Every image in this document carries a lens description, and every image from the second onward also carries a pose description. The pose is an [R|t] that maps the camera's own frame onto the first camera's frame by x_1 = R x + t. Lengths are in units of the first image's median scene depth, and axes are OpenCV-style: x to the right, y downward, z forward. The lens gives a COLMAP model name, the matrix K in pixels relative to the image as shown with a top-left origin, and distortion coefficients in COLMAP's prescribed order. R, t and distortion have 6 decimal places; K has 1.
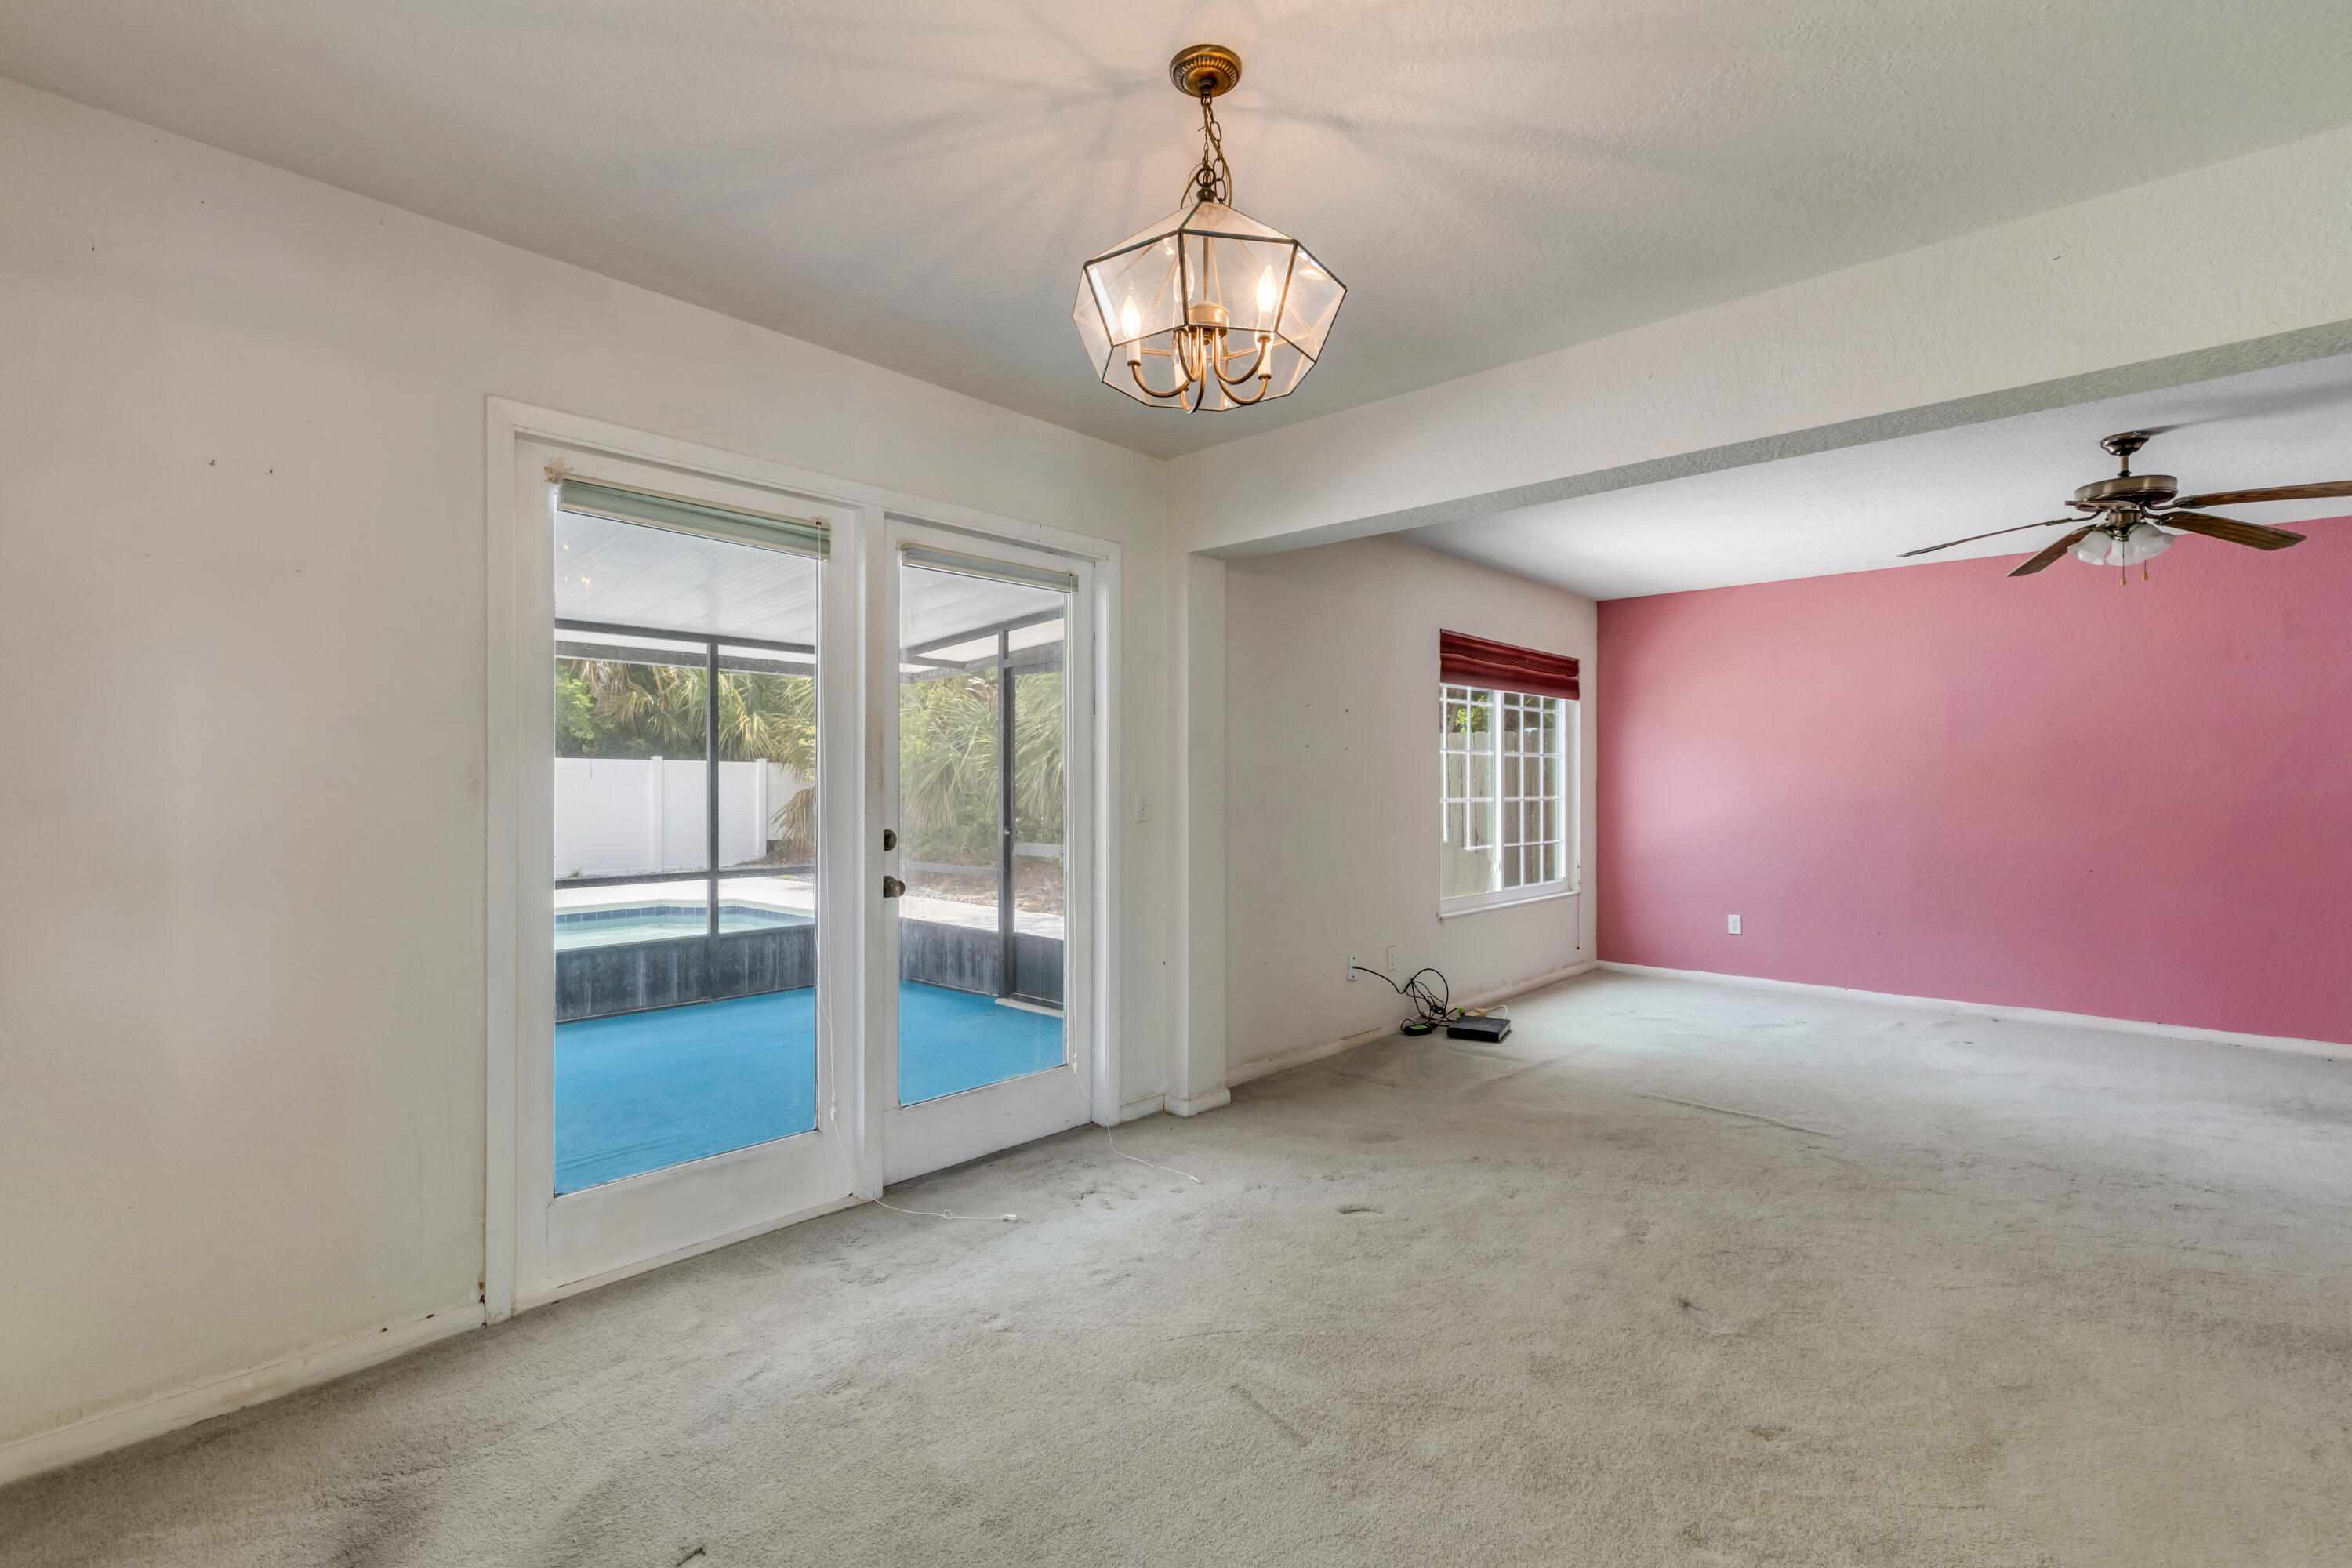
lens RADIAL K [[1073.4, 0, 1176.0], [0, 1073.4, 784.0], [0, 0, 1]] dist [0.004268, 0.000079]
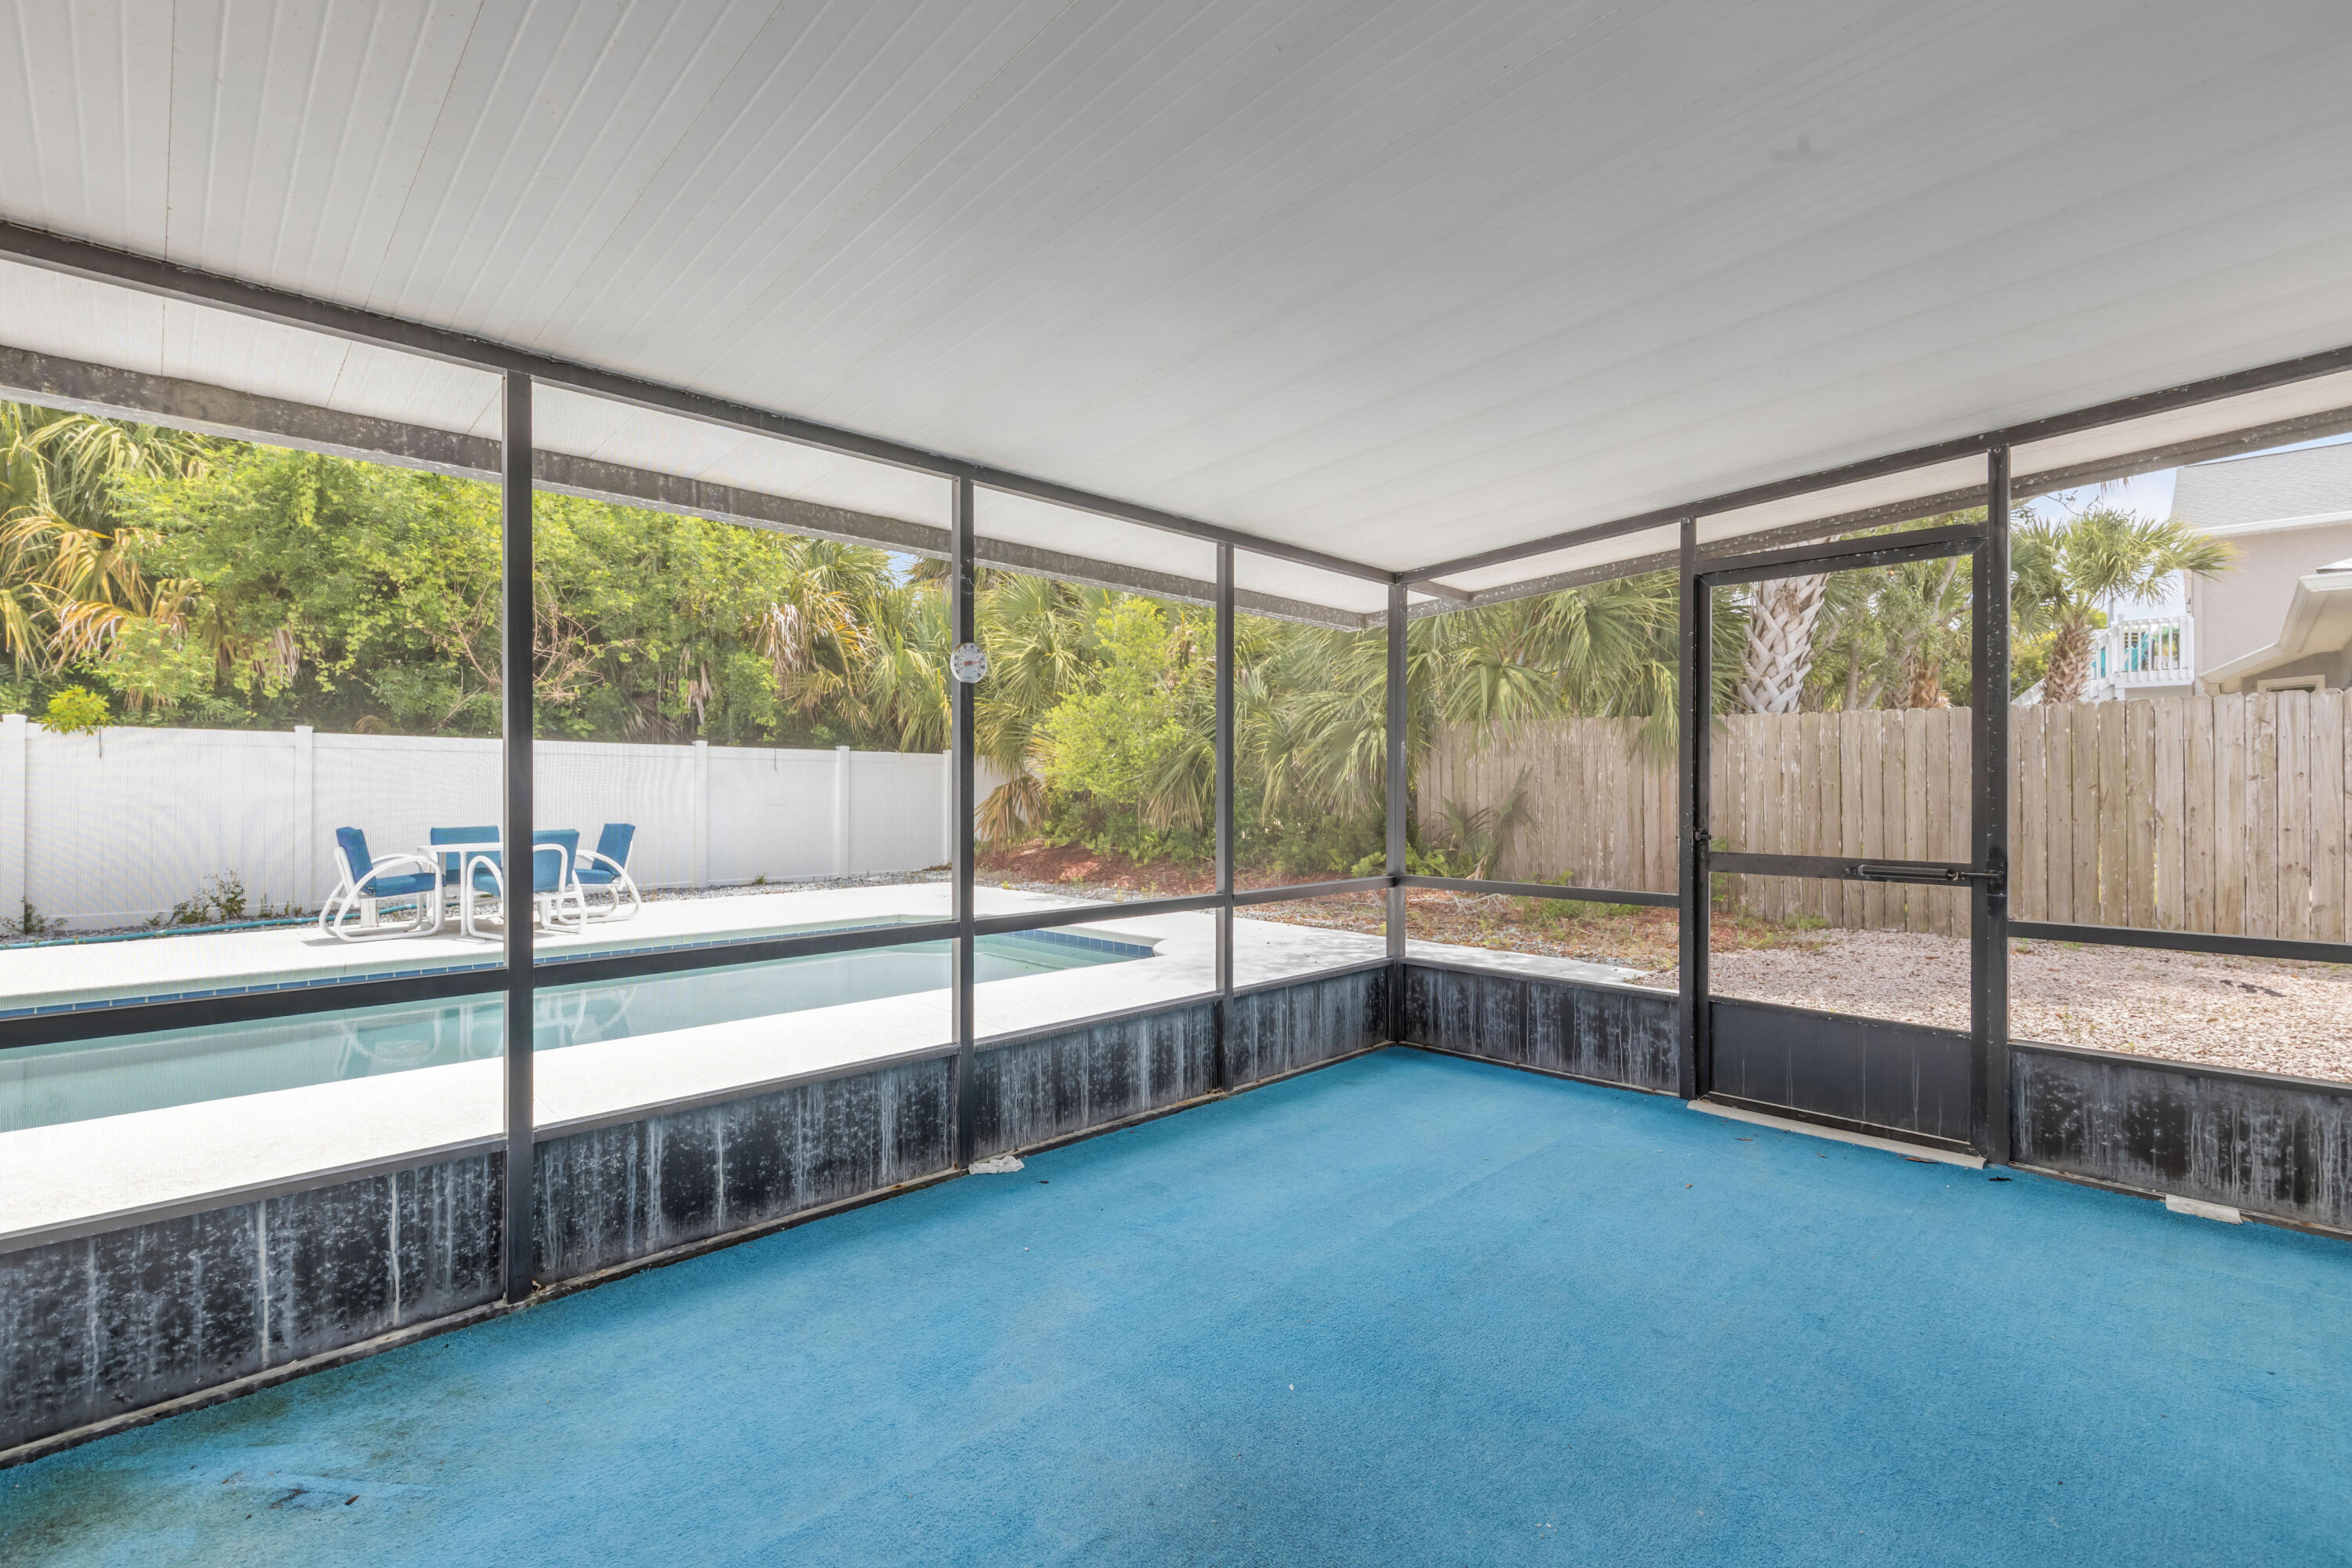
lens RADIAL K [[1058.1, 0, 1176.0], [0, 1058.1, 784.0], [0, 0, 1]] dist [0.001102, -0.000602]
pose [[0.999171, 0.001493, -0.040693, -0.456087], [-0.001588, 0.999996, -0.002297, 0.017123], [0.040689, 0.002360, 0.999169, 0.379272]]
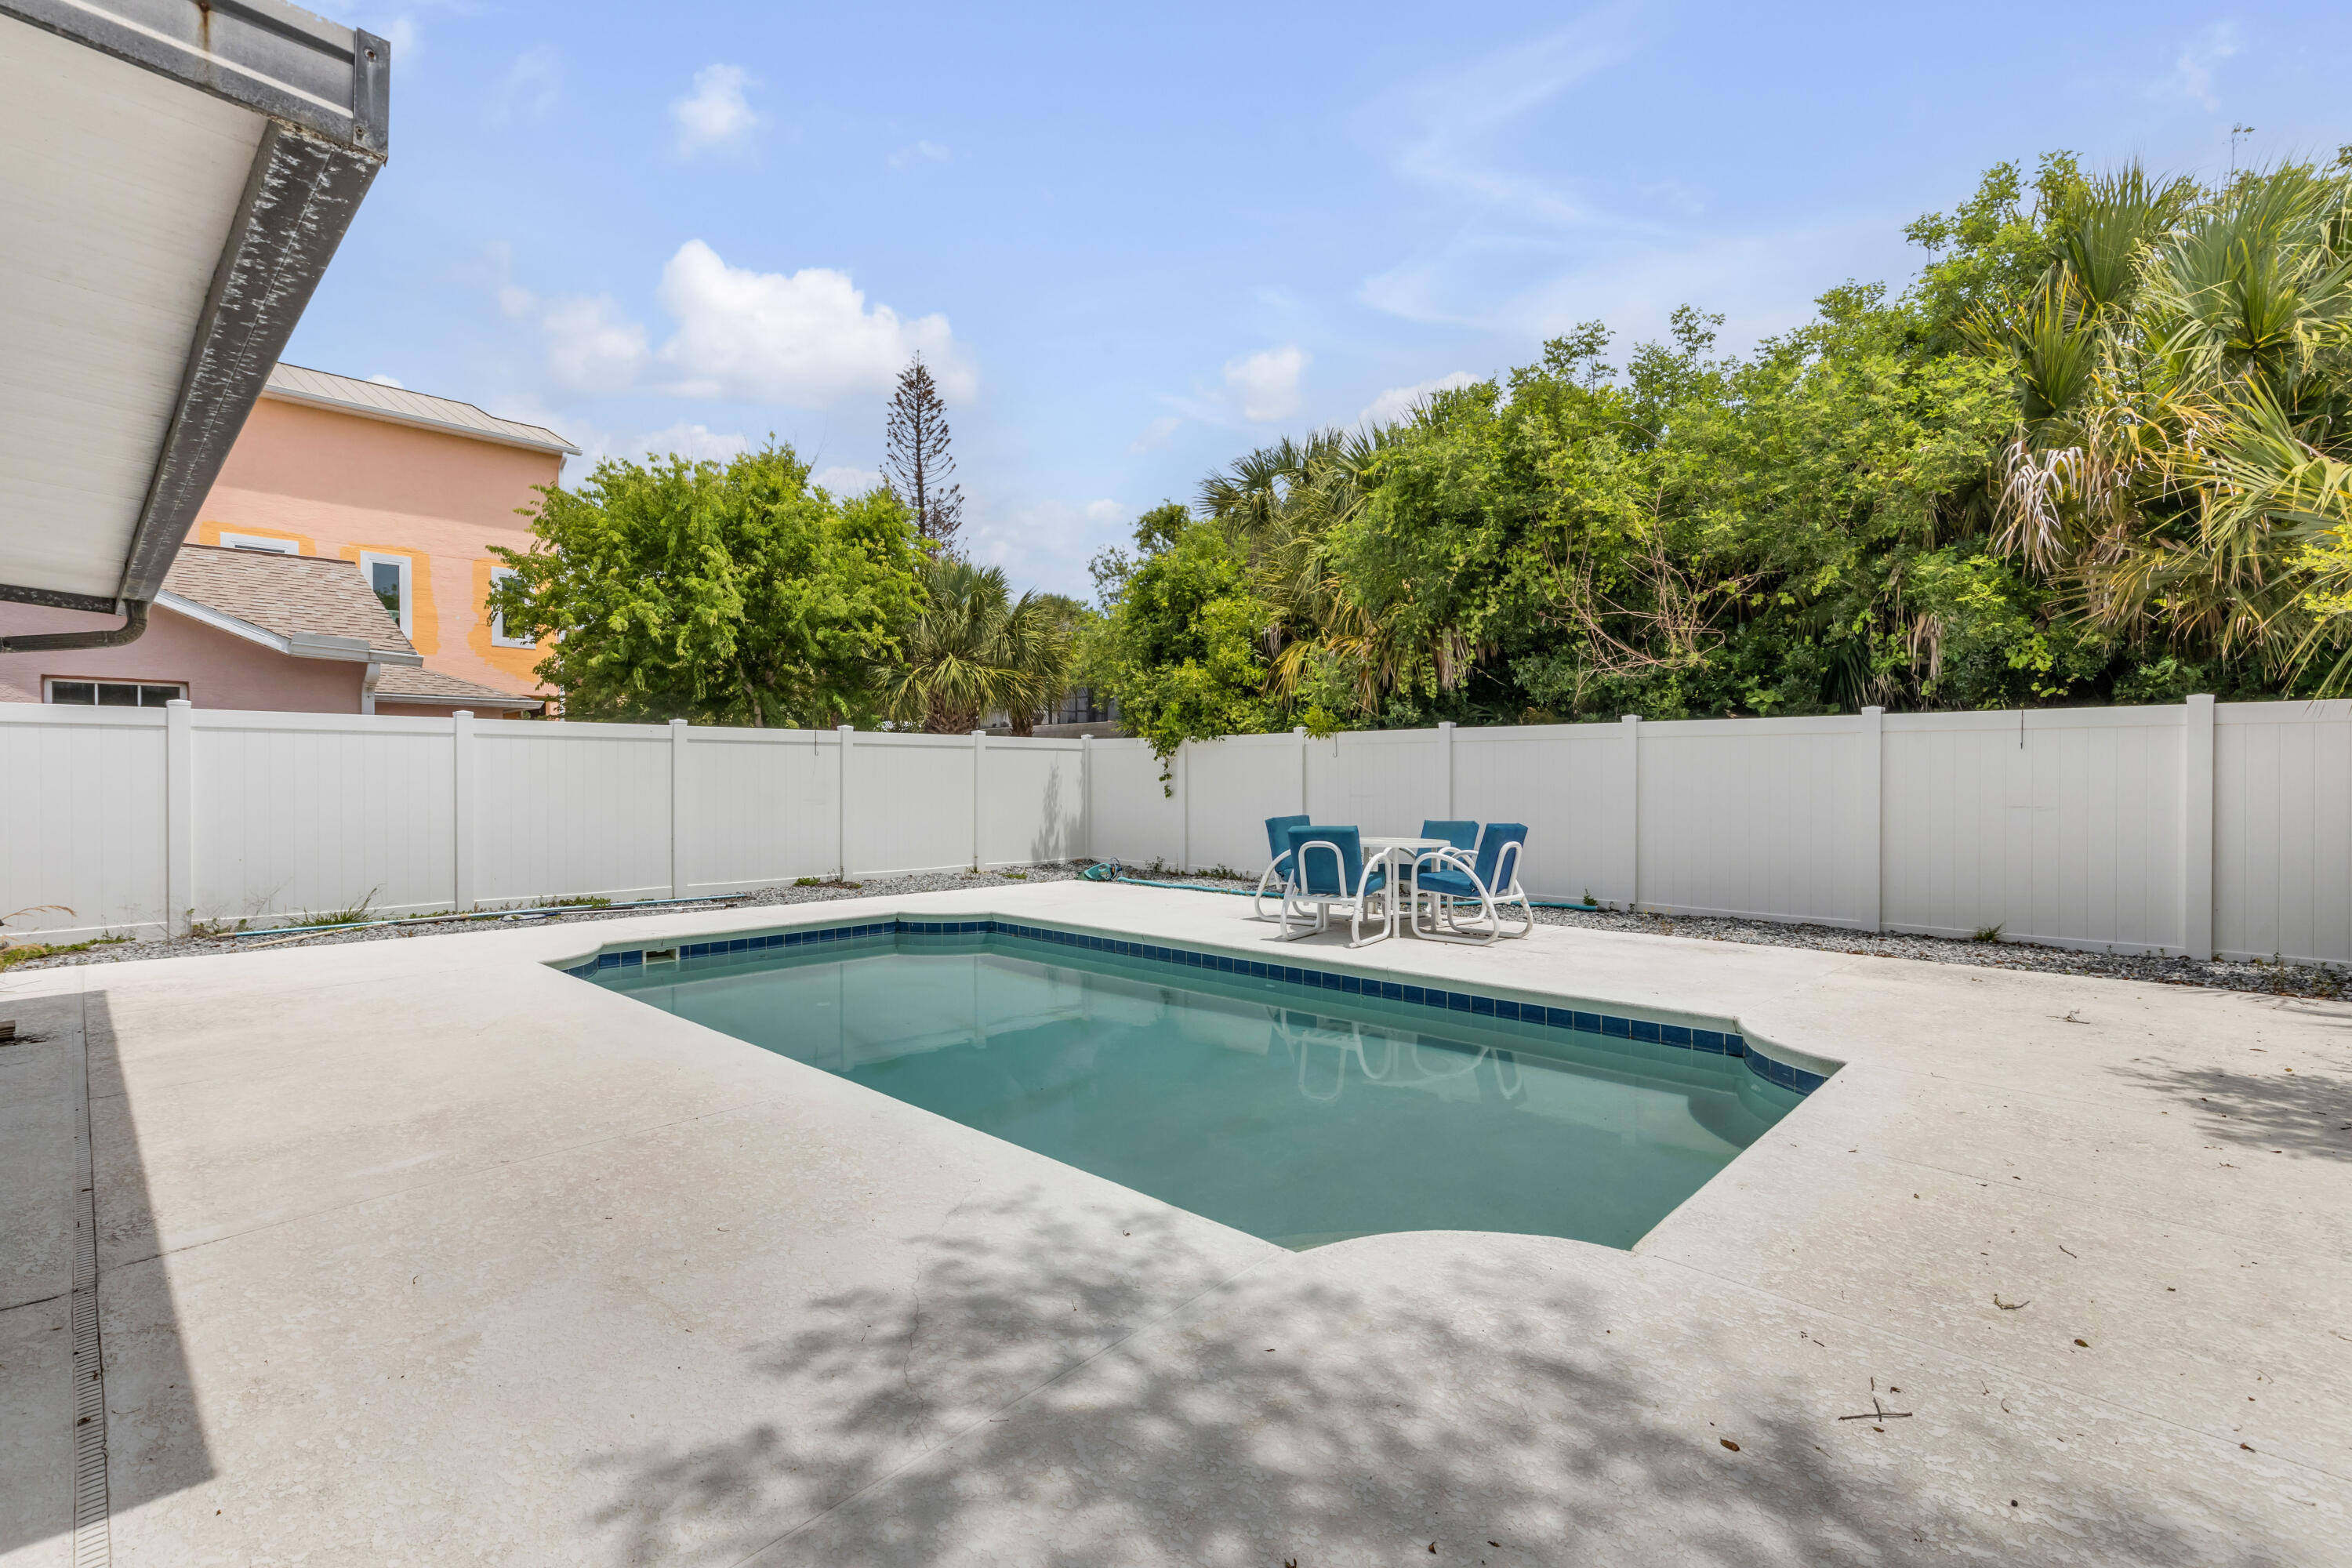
lens RADIAL K [[1073.4, 0, 1176.0], [0, 1073.4, 784.0], [0, 0, 1]] dist [0.004268, 0.000079]
pose [[-0.026612, 0.002748, -0.999642, -0.085066], [0.003796, 0.999989, 0.002648, 0.022300], [0.999639, -0.003724, -0.026622, 1.542473]]
